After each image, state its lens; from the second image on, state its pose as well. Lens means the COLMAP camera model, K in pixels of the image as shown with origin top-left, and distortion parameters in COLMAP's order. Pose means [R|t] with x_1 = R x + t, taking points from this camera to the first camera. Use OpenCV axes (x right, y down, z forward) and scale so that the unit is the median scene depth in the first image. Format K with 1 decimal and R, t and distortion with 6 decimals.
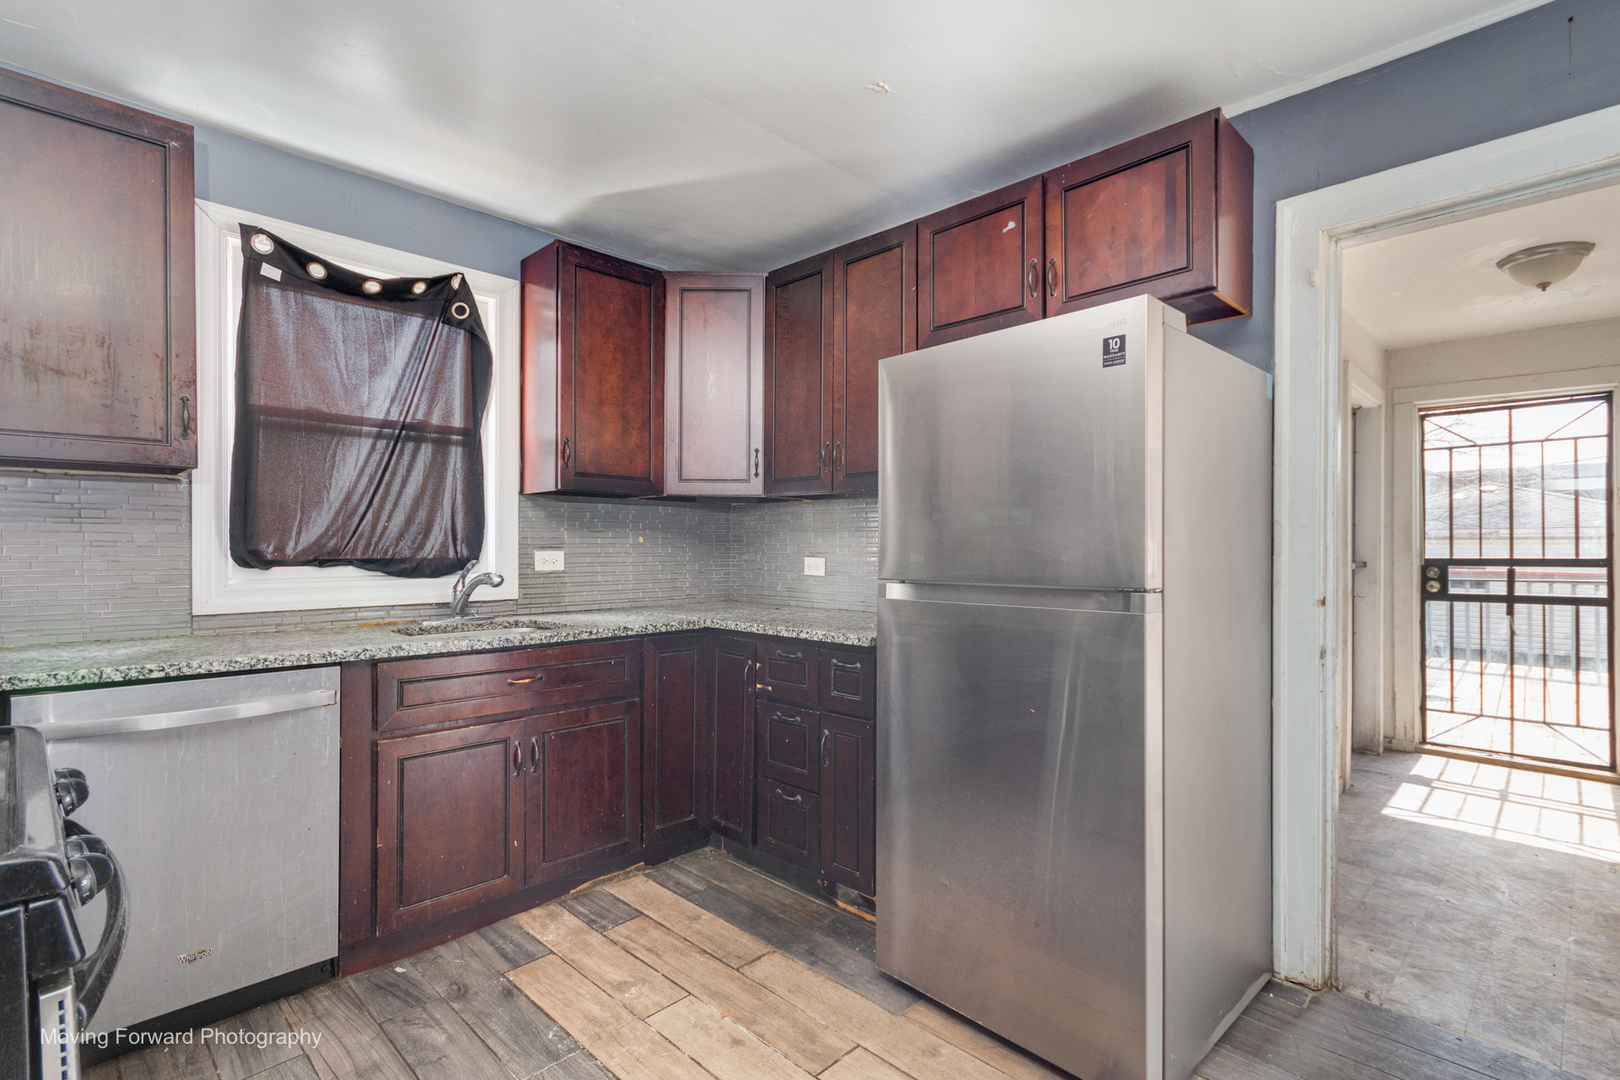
lens RADIAL K [[744.4, 0, 813.1], [0, 744.4, 547.2], [0, 0, 1]] dist [-0.006189, -0.000427]
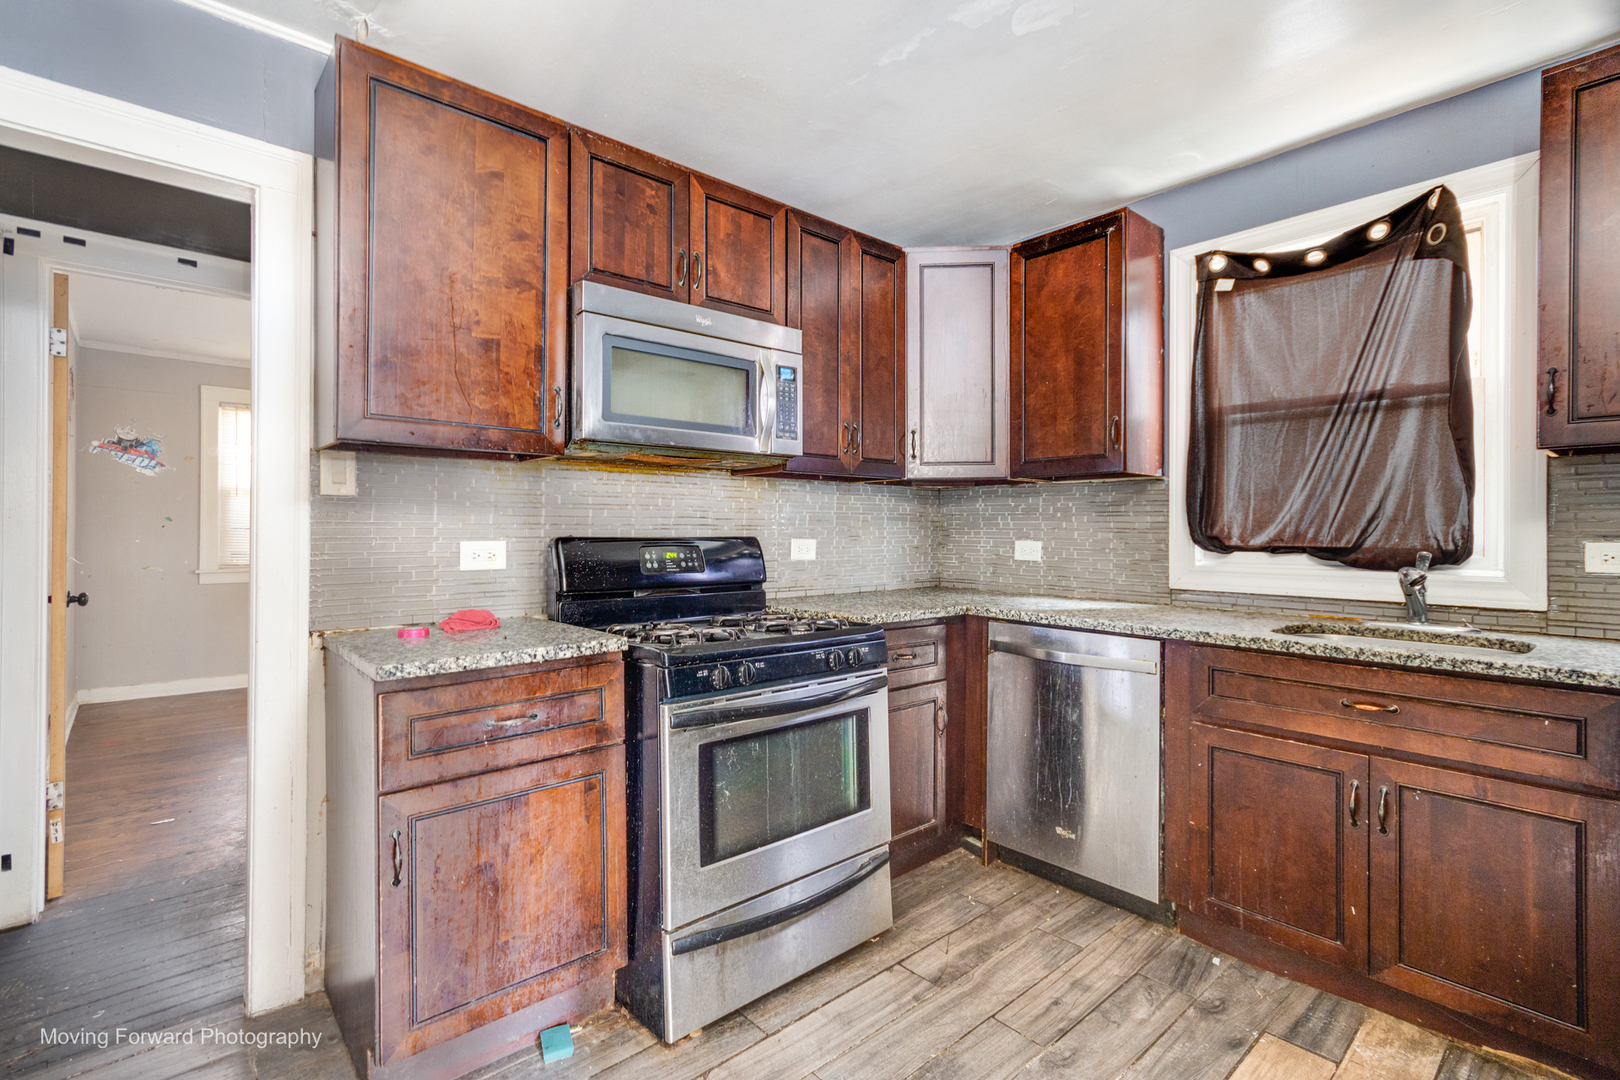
lens RADIAL K [[744.4, 0, 813.3], [0, 744.4, 528.6], [0, 0, 1]] dist [-0.006189, -0.000427]
pose [[-0.078702, -0.004644, -0.996887, 0.424571], [-0.006202, 0.999972, -0.004169, 0.000770], [0.996879, 0.005855, -0.078728, 0.483075]]
